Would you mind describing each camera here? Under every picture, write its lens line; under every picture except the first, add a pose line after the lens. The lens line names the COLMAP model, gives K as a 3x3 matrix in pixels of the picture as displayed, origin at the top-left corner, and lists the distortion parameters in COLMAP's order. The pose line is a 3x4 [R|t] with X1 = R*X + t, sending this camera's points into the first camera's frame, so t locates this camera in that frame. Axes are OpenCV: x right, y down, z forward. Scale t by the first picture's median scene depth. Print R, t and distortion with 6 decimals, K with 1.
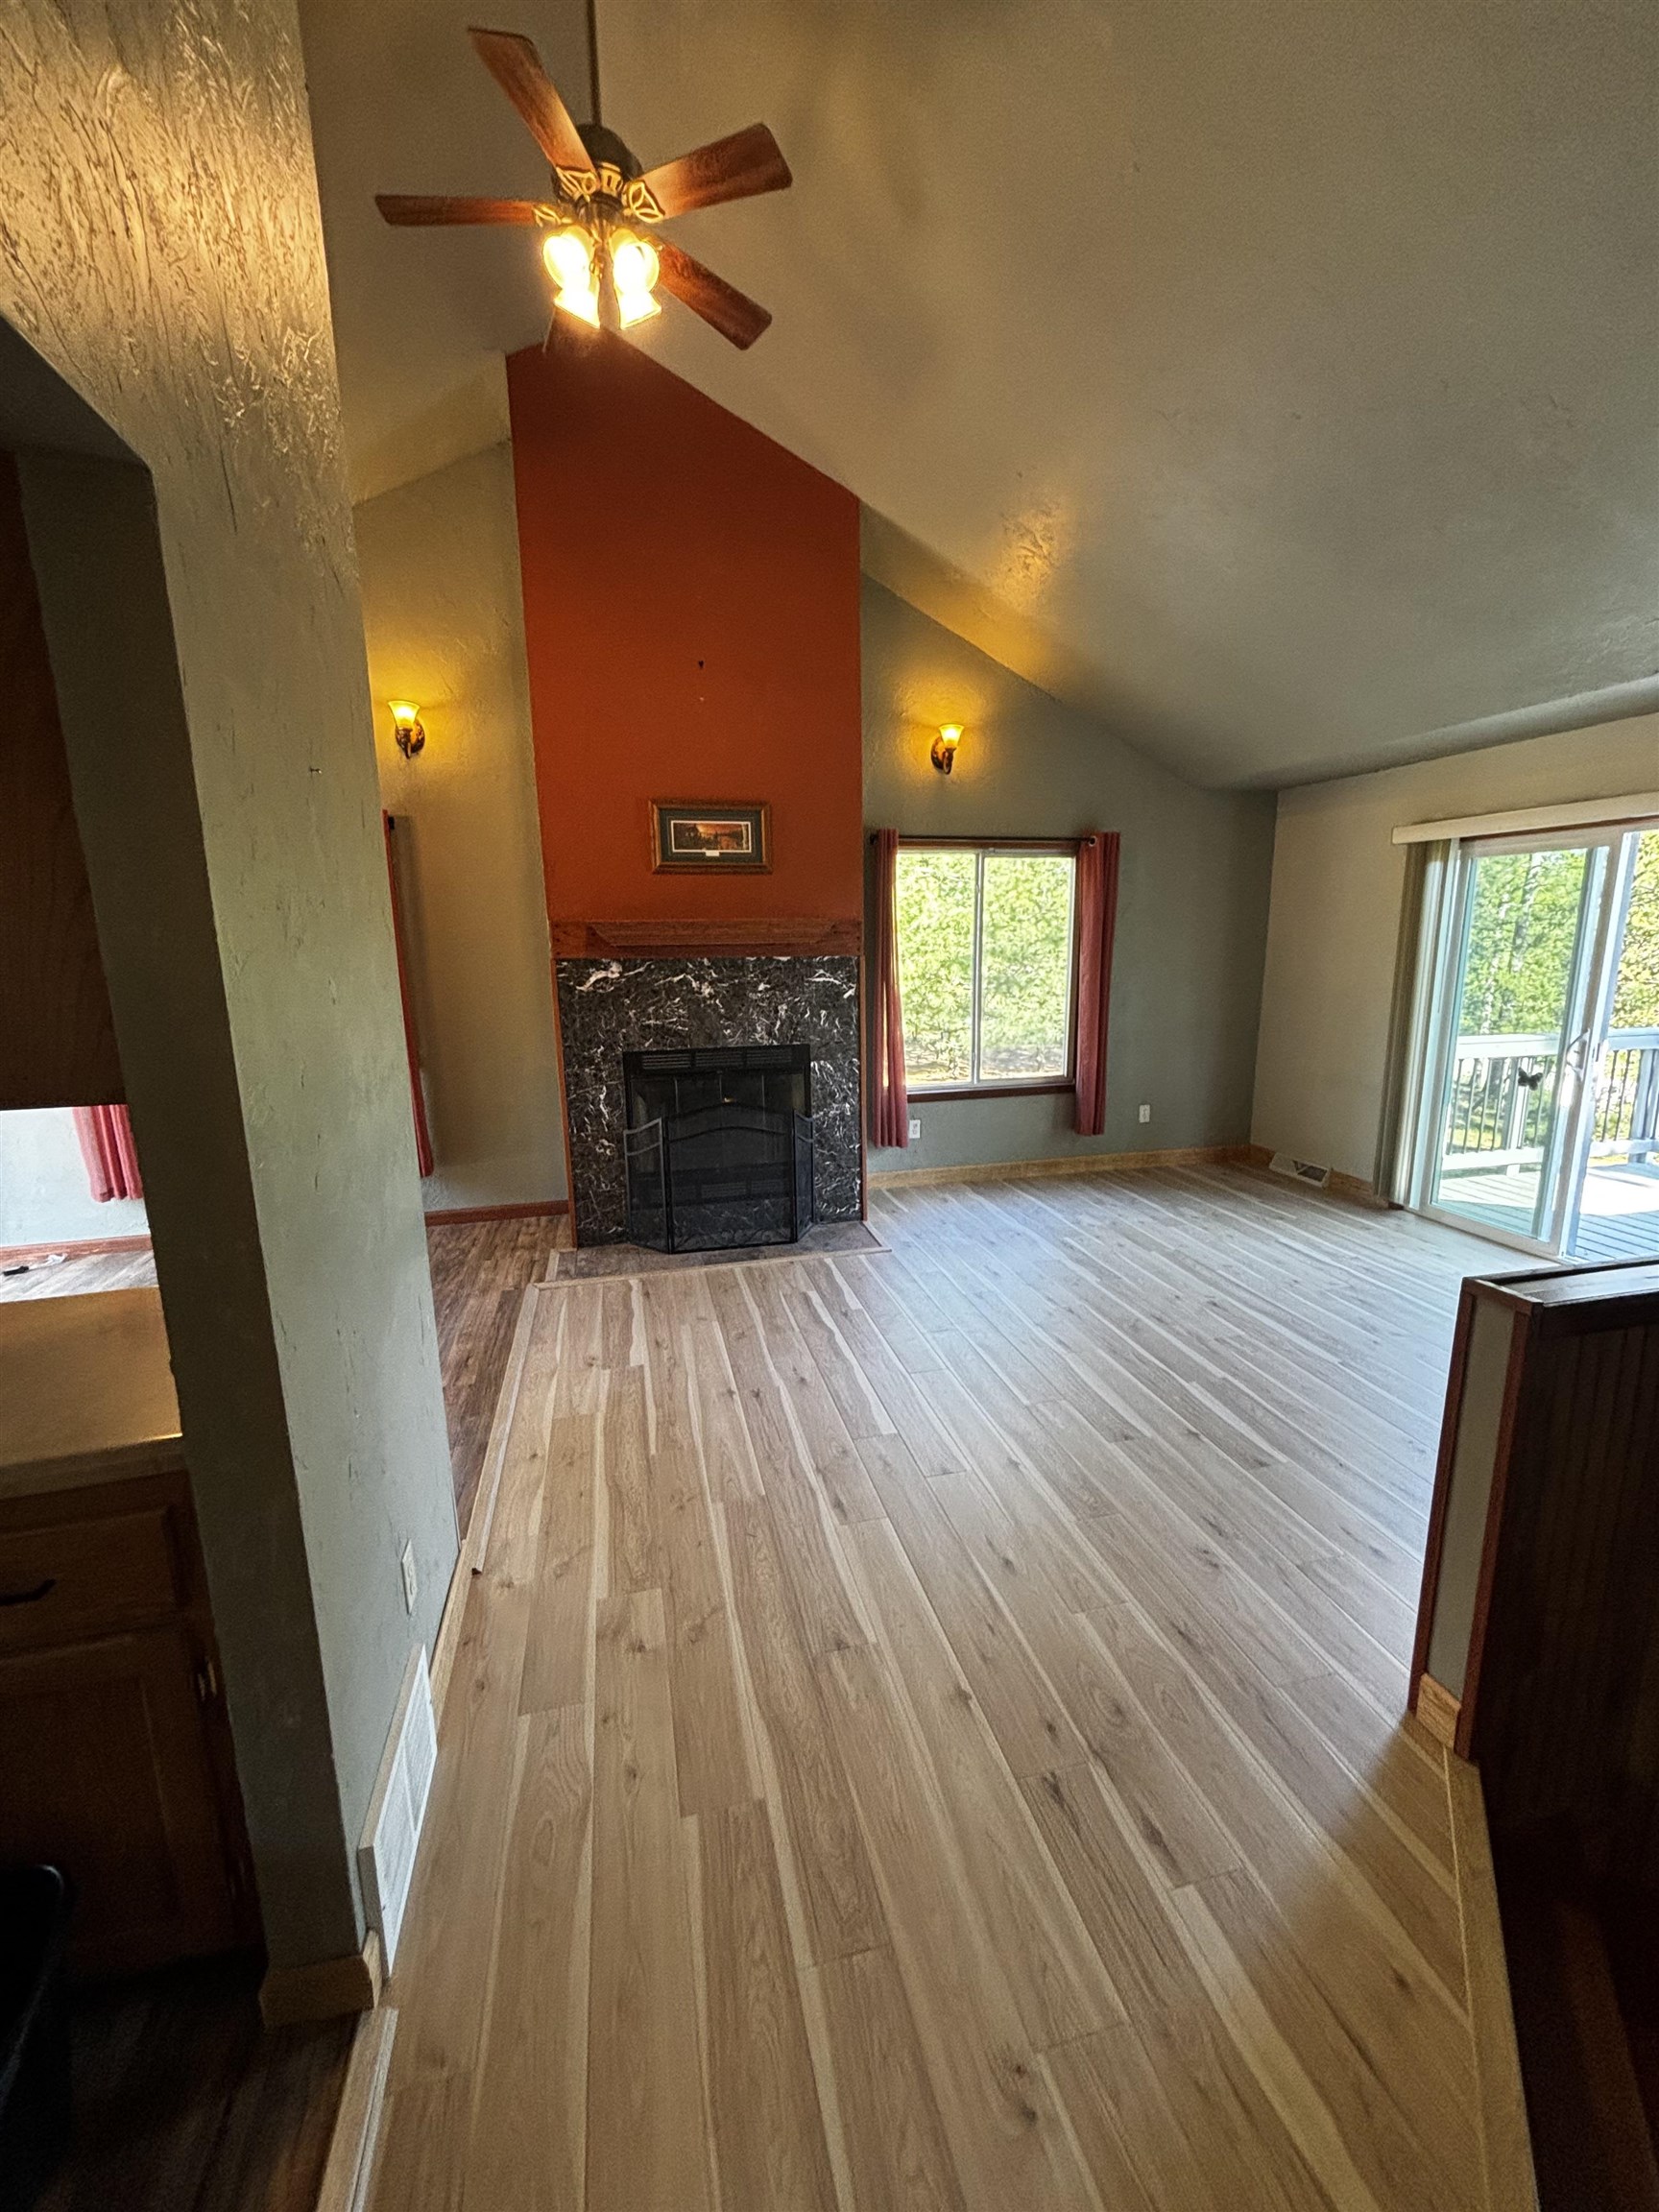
lens RADIAL K [[887.6, 0, 829.5], [0, 887.6, 1106.0], [0, 0, 1]] dist [0.001931, 0.000172]
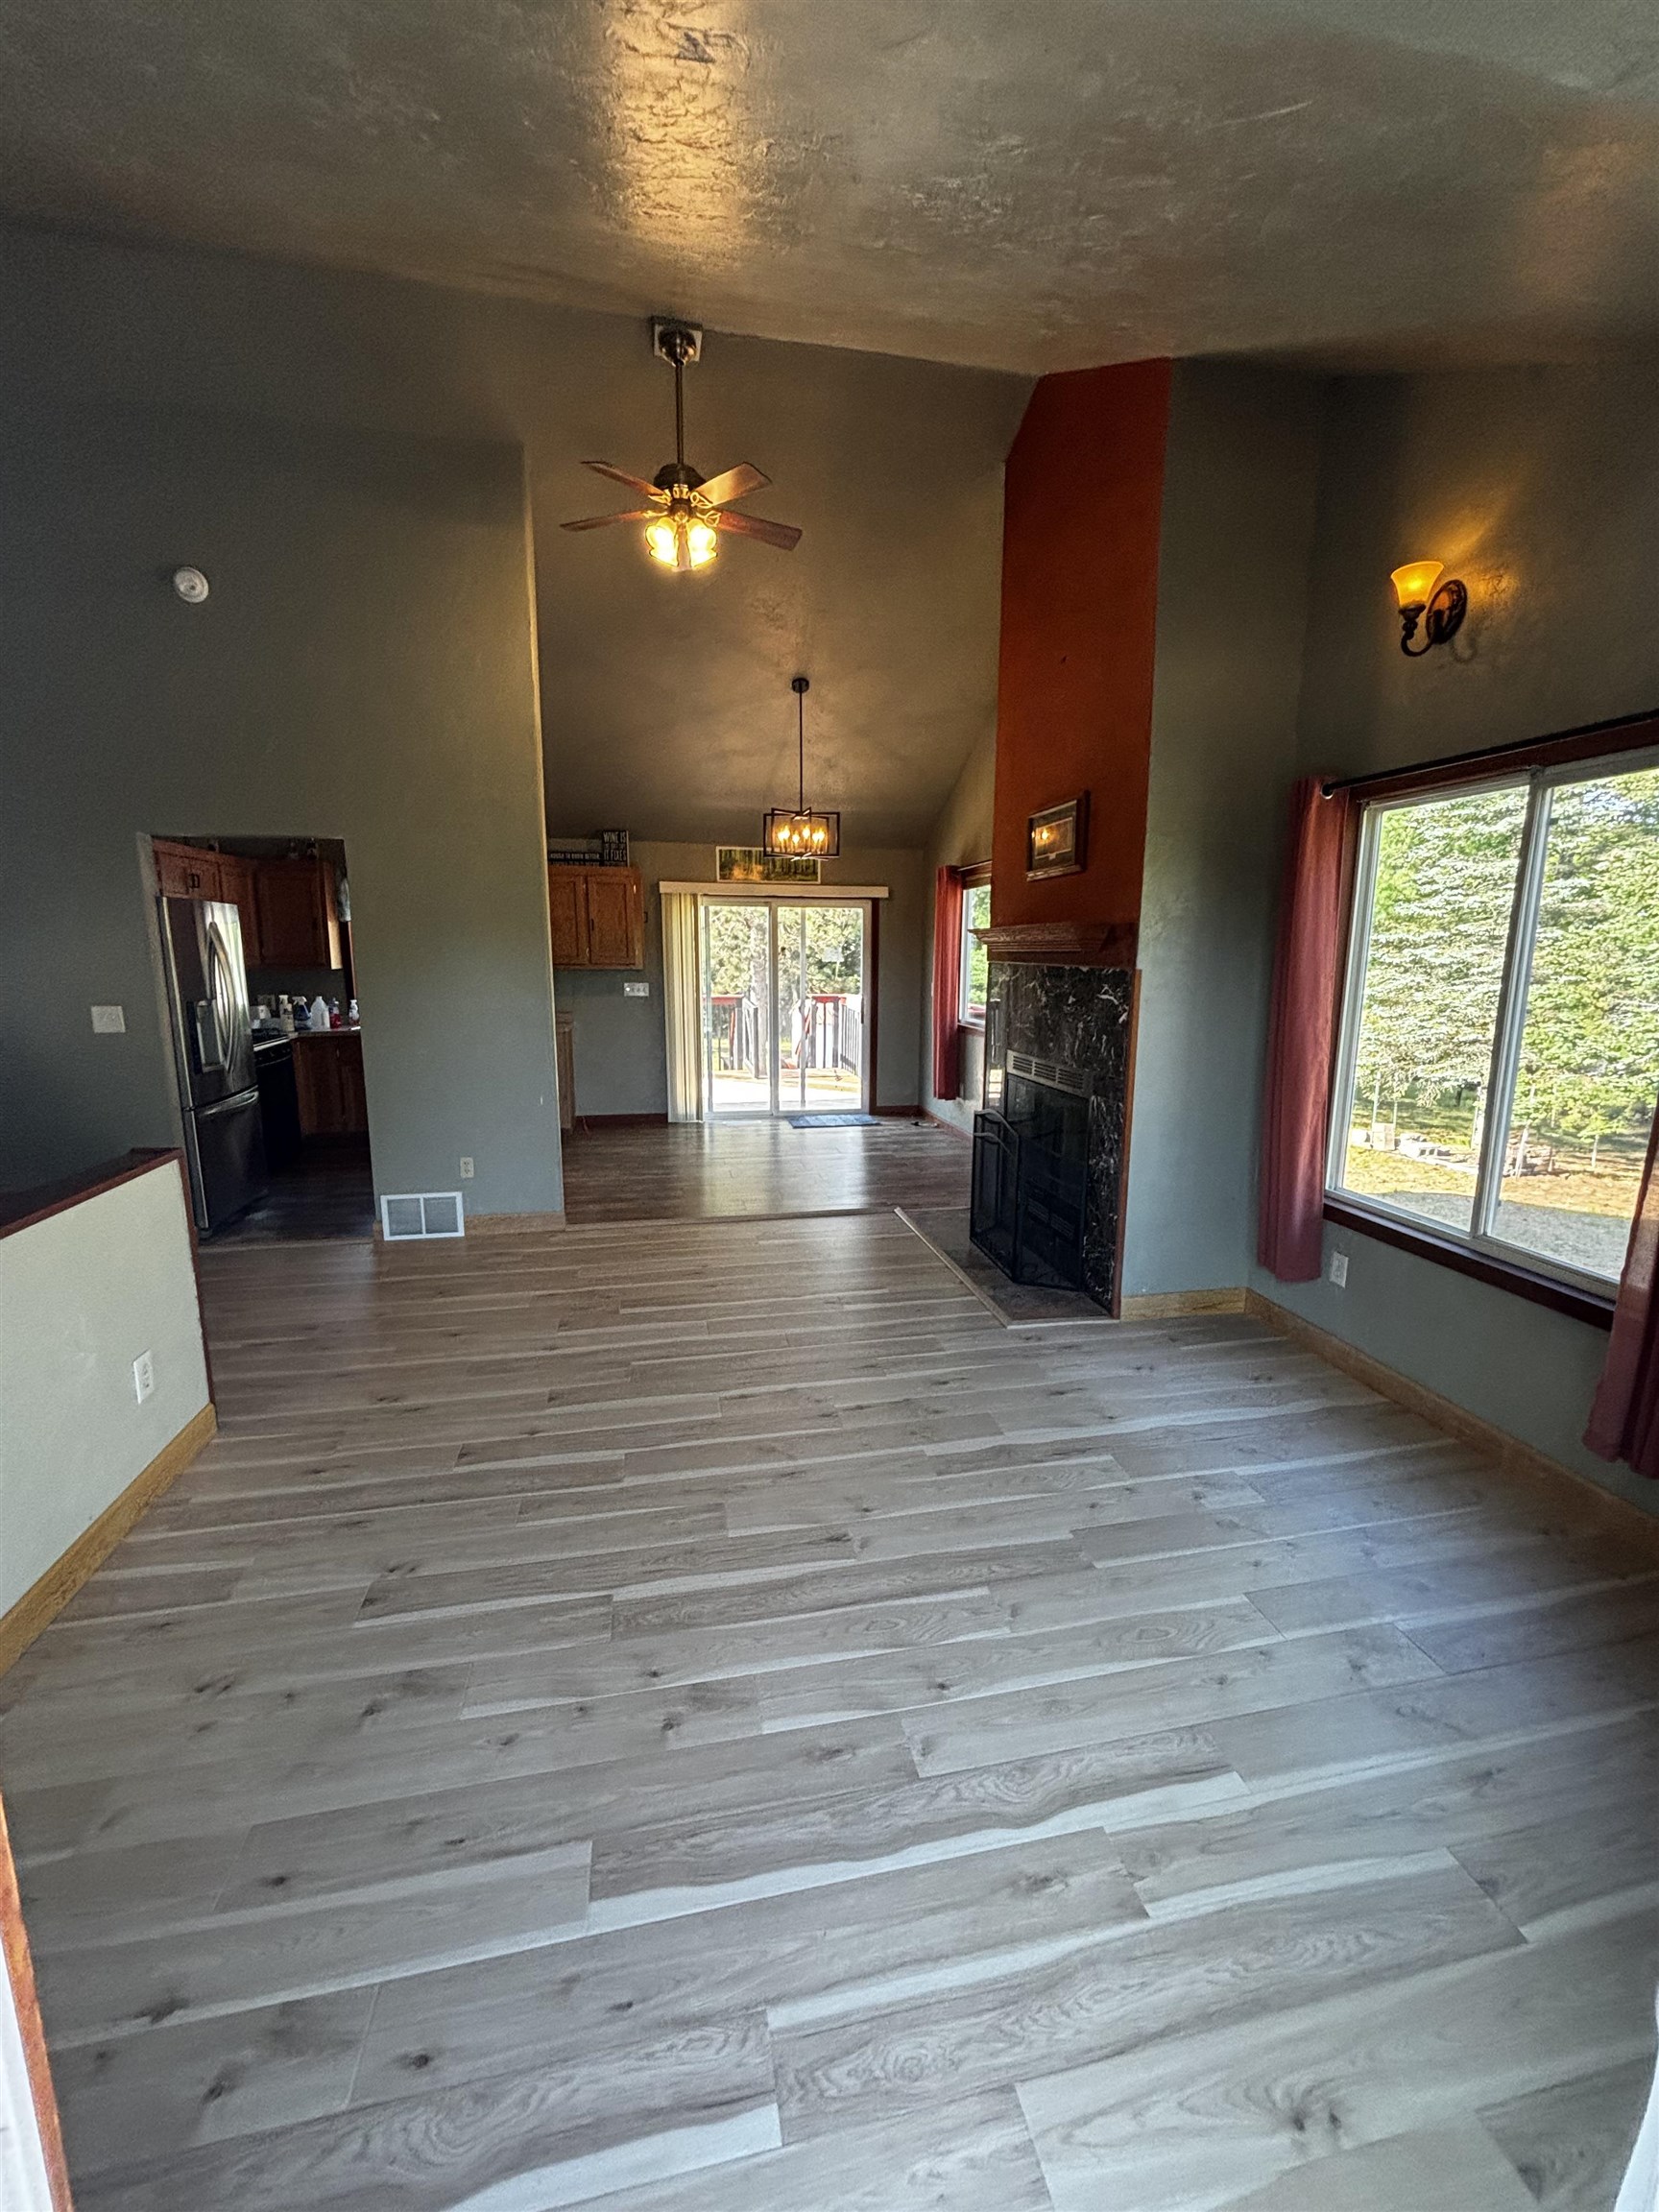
lens RADIAL K [[887.6, 0, 829.5], [0, 887.6, 1106.0], [0, 0, 1]] dist [0.001931, 0.000172]
pose [[-0.034586, 0.189584, -0.981255, 0.871069], [-0.195346, 0.961622, 0.192676, -0.164790], [0.980124, 0.198348, 0.003776, 0.826111]]
